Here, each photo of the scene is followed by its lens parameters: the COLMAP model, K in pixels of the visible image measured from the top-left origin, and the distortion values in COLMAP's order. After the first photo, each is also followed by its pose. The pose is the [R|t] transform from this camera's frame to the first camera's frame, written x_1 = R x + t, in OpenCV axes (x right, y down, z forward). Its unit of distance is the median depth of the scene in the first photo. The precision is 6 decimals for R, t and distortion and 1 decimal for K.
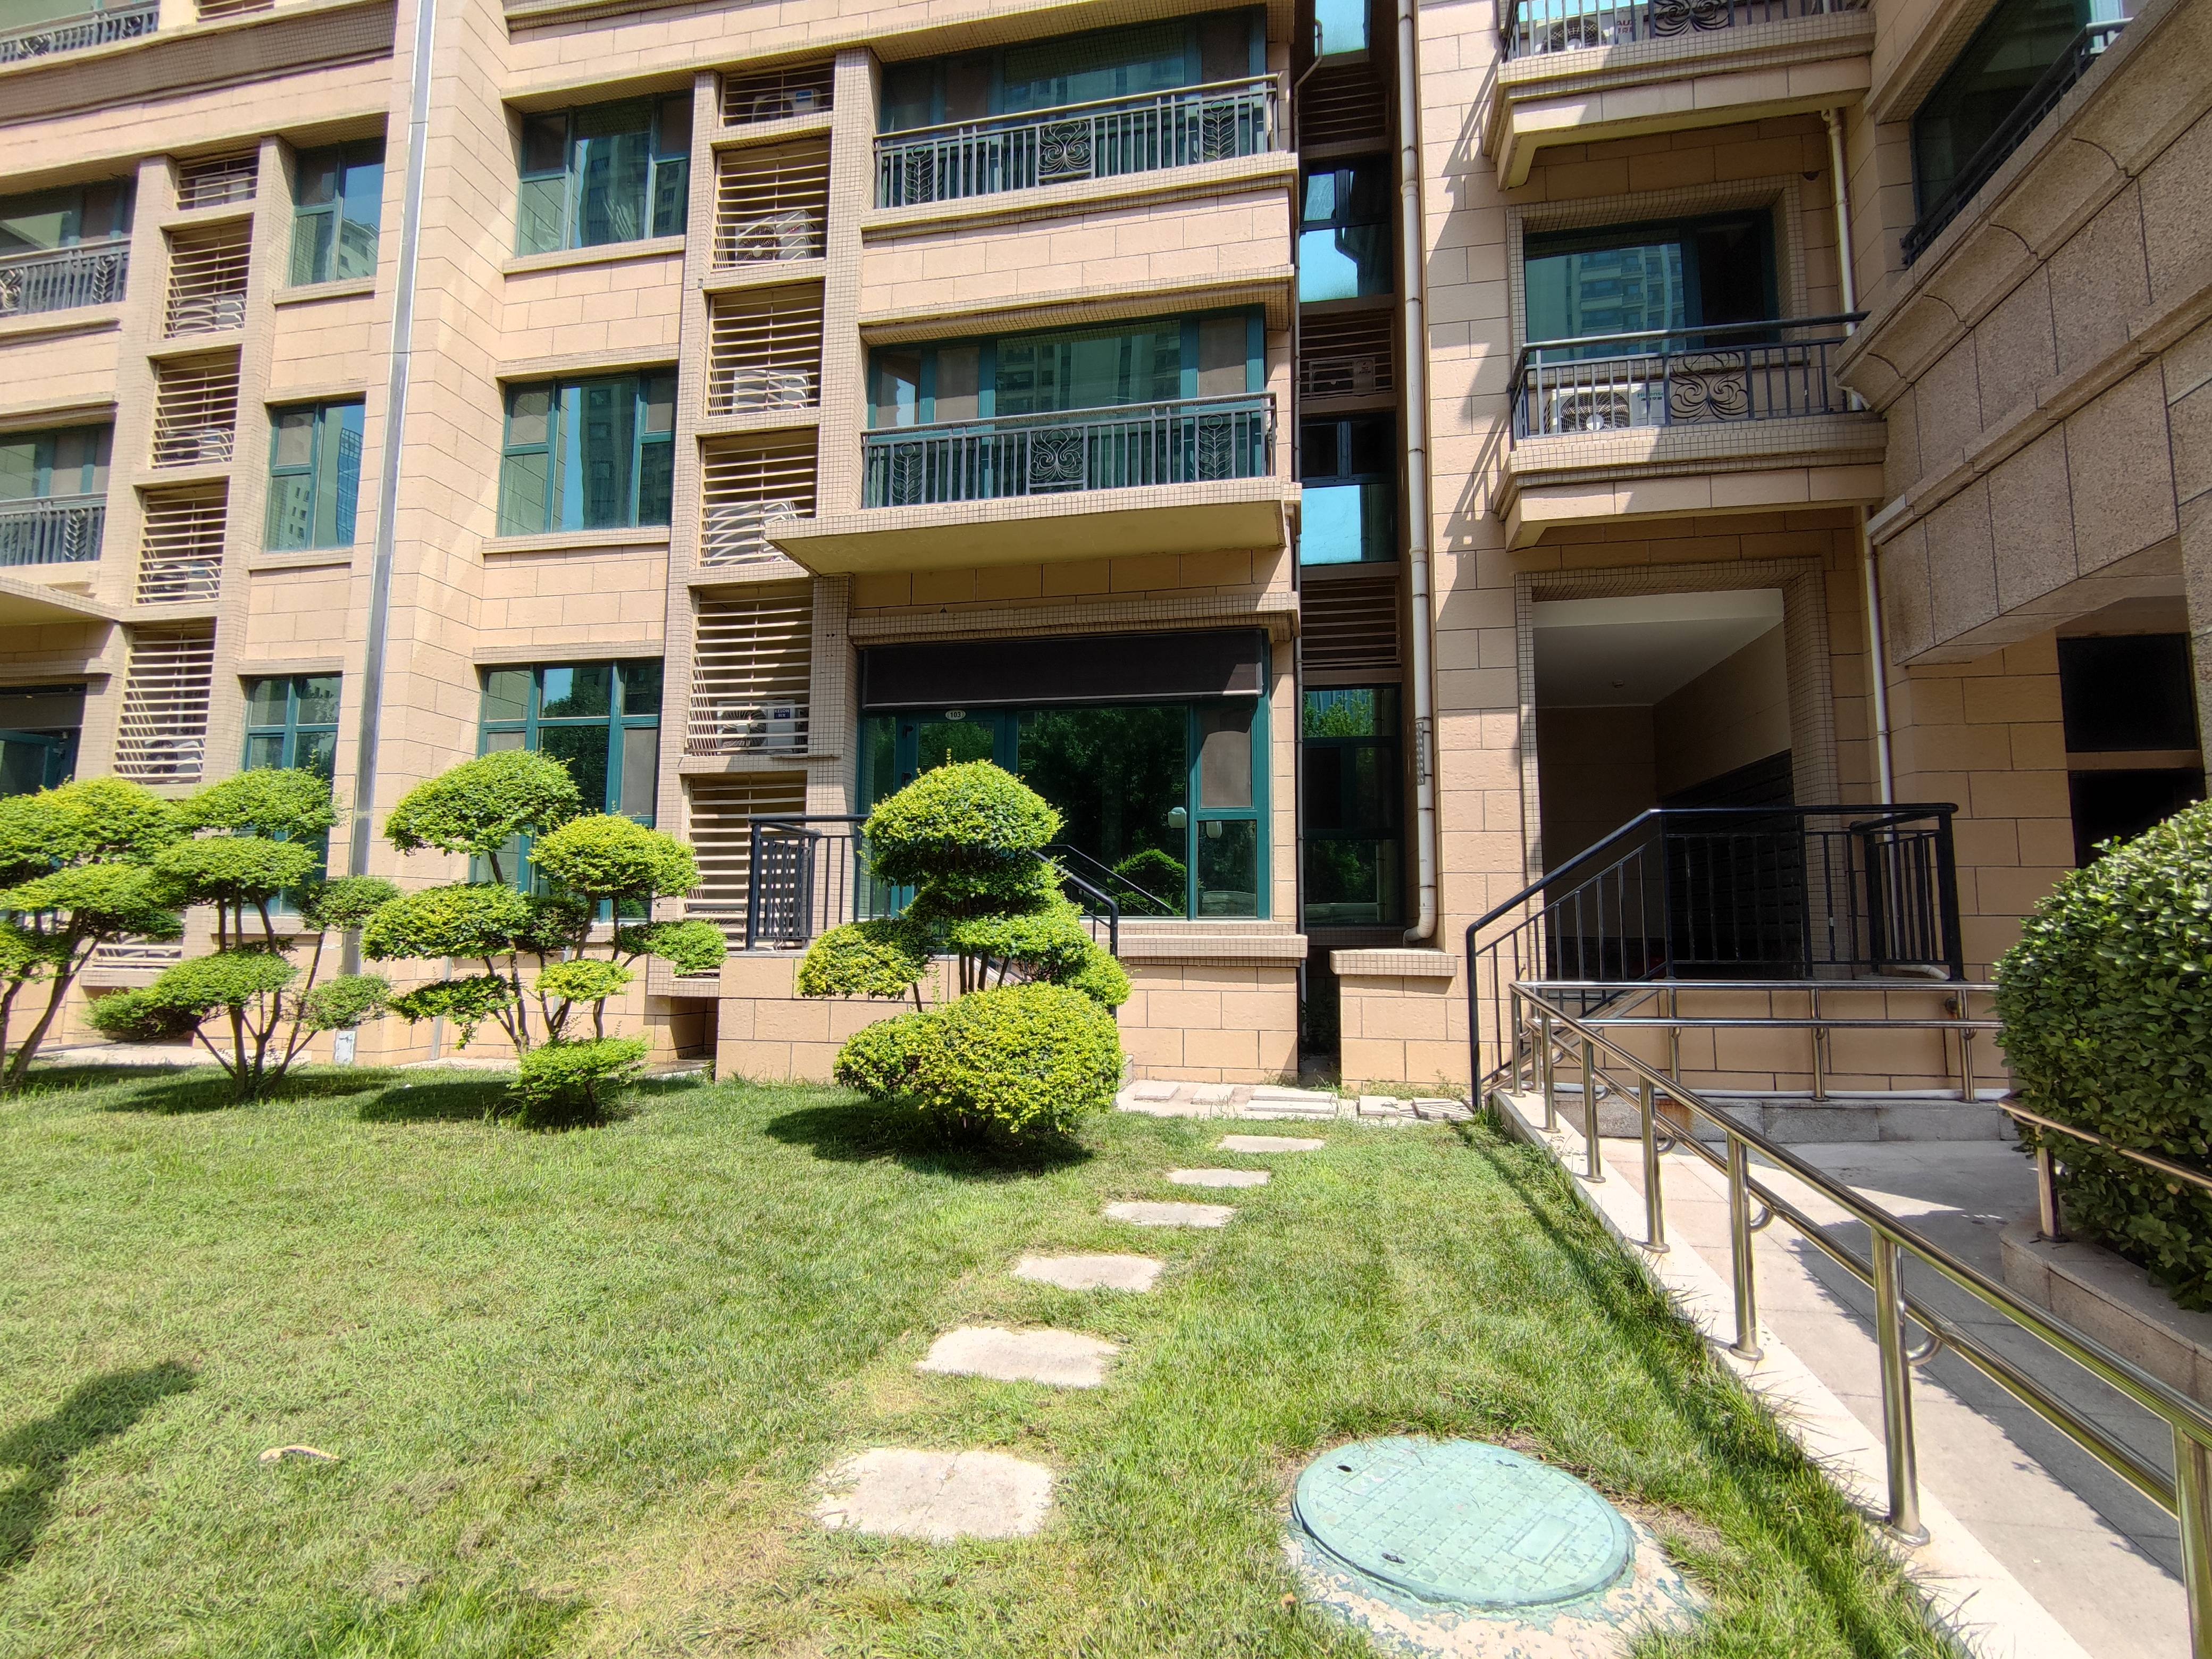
lens RADIAL K [[1034.8, 0, 1110.5], [0, 1034.8, 829.5], [0, 0, 1]] dist [-0.002912, -0.000848]
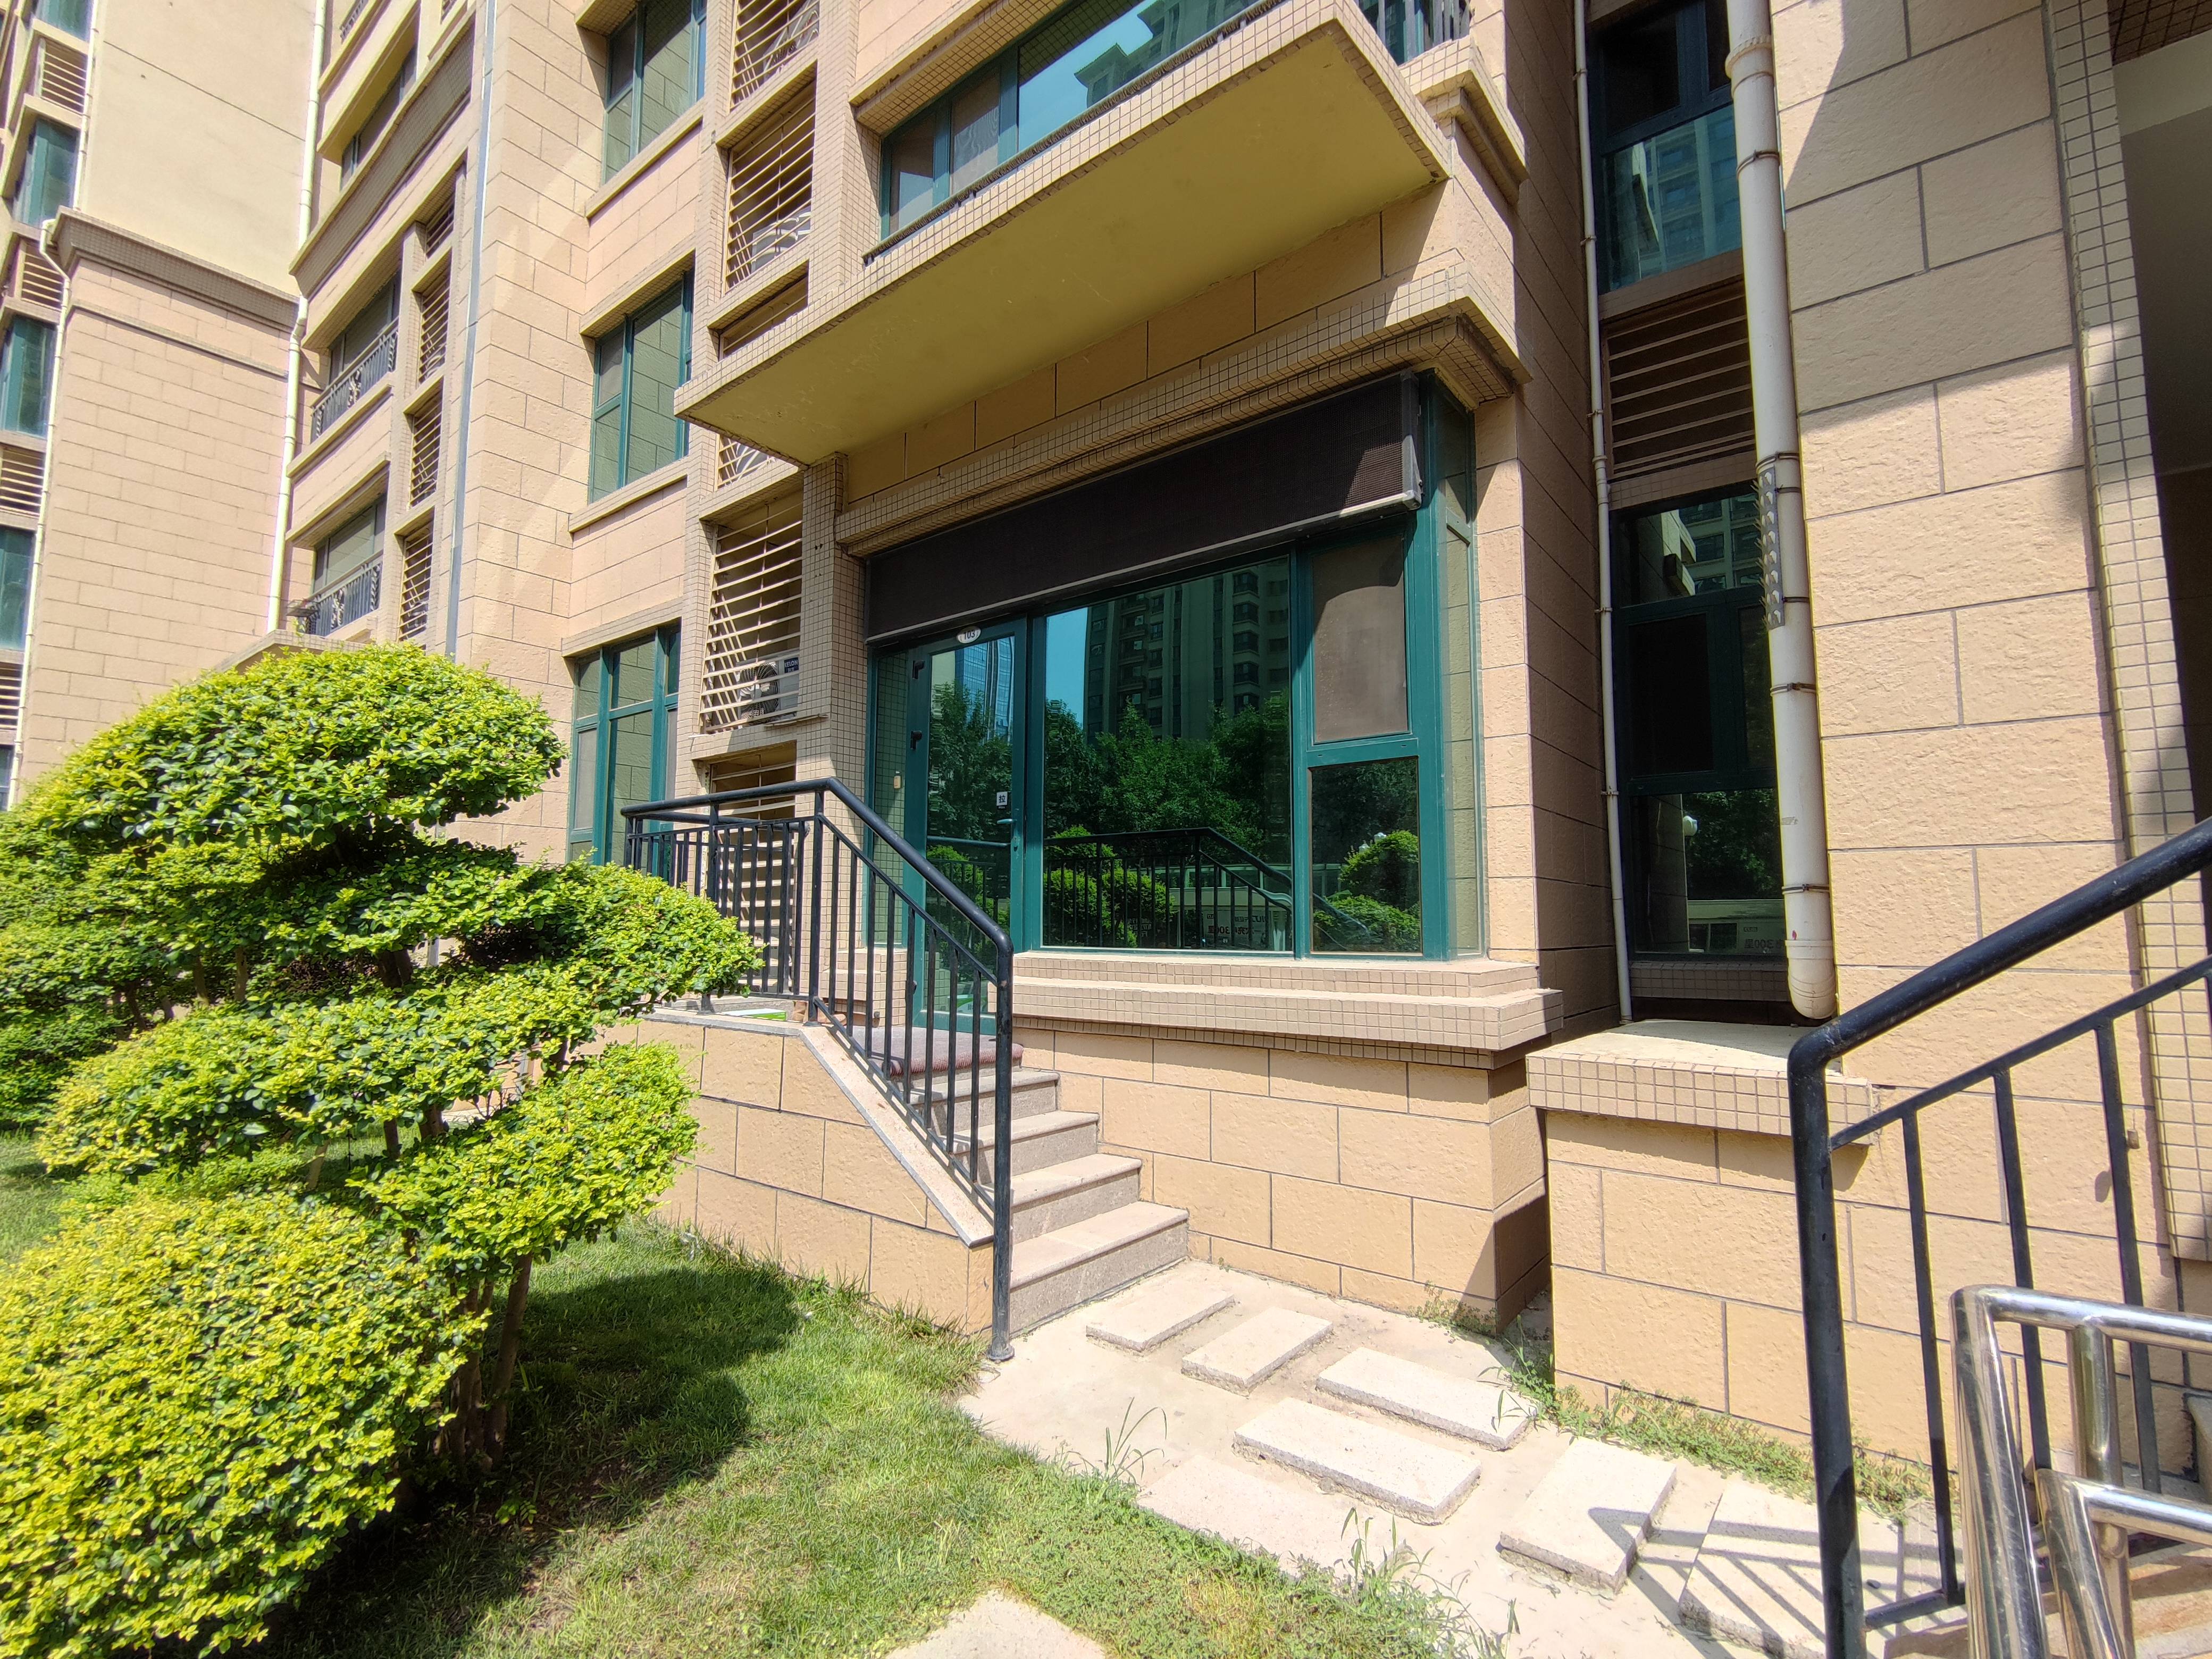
lens RADIAL K [[1034.8, 0, 1106.9], [0, 1034.8, 826.9], [0, 0, 1]] dist [-0.002912, -0.000848]
pose [[0.888753, -0.048882, -0.455774, 0.241291], [0.048911, 0.998734, -0.011740, 0.023577], [0.455770, -0.011859, 0.890018, 0.517561]]
